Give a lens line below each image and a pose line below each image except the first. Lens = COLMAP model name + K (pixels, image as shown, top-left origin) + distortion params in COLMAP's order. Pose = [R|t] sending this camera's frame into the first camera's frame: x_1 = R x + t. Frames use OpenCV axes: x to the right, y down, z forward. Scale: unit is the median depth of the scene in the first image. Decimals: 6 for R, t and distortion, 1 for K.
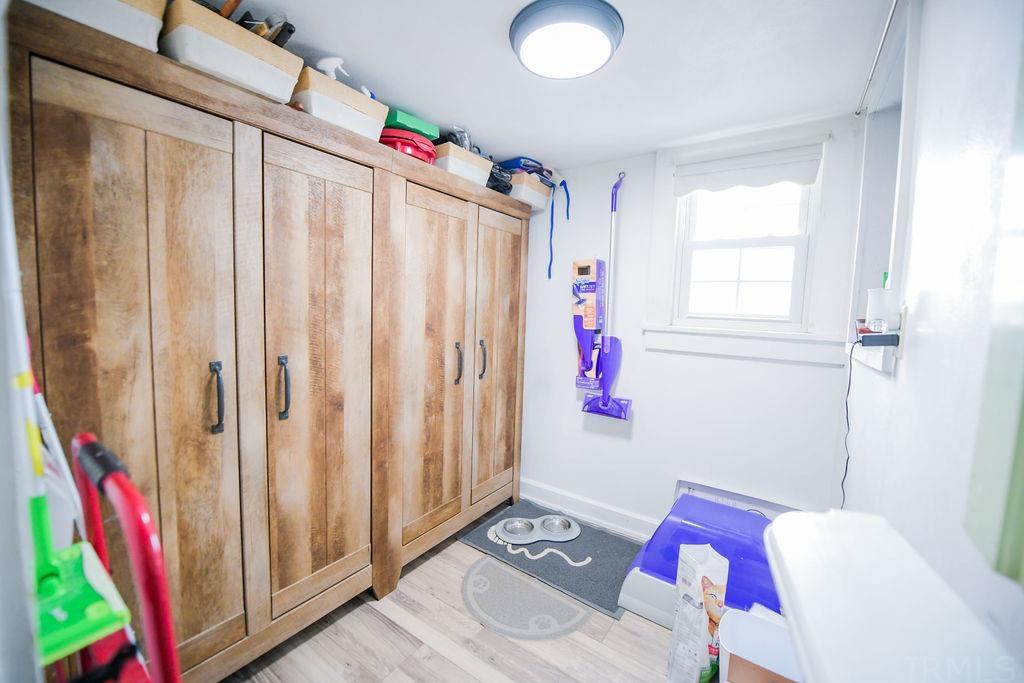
lens RADIAL K [[408.1, 0, 508.6], [0, 408.1, 339.4], [0, 0, 1]] dist [-0.000119, -0.000001]
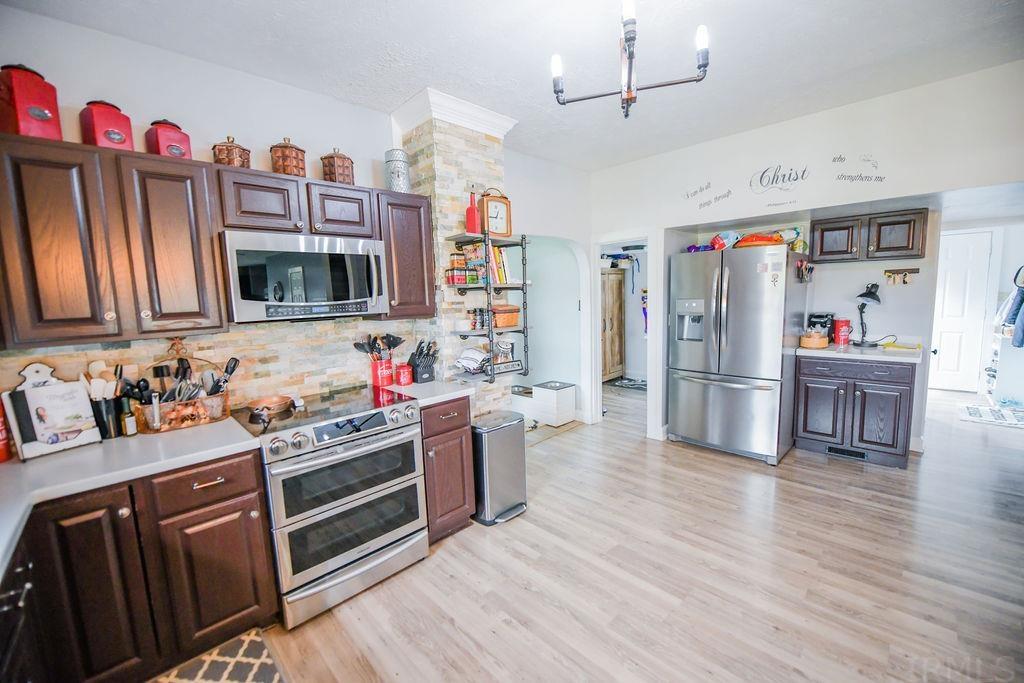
lens RADIAL K [[408.1, 0, 514.4], [0, 408.1, 342.8], [0, 0, 1]] dist [-0.000119, -0.000001]
pose [[0.978604, -0.048990, -0.199833, -0.156328], [0.055176, 0.998151, 0.025503, 0.064121], [0.198214, -0.035983, 0.979498, -1.938309]]
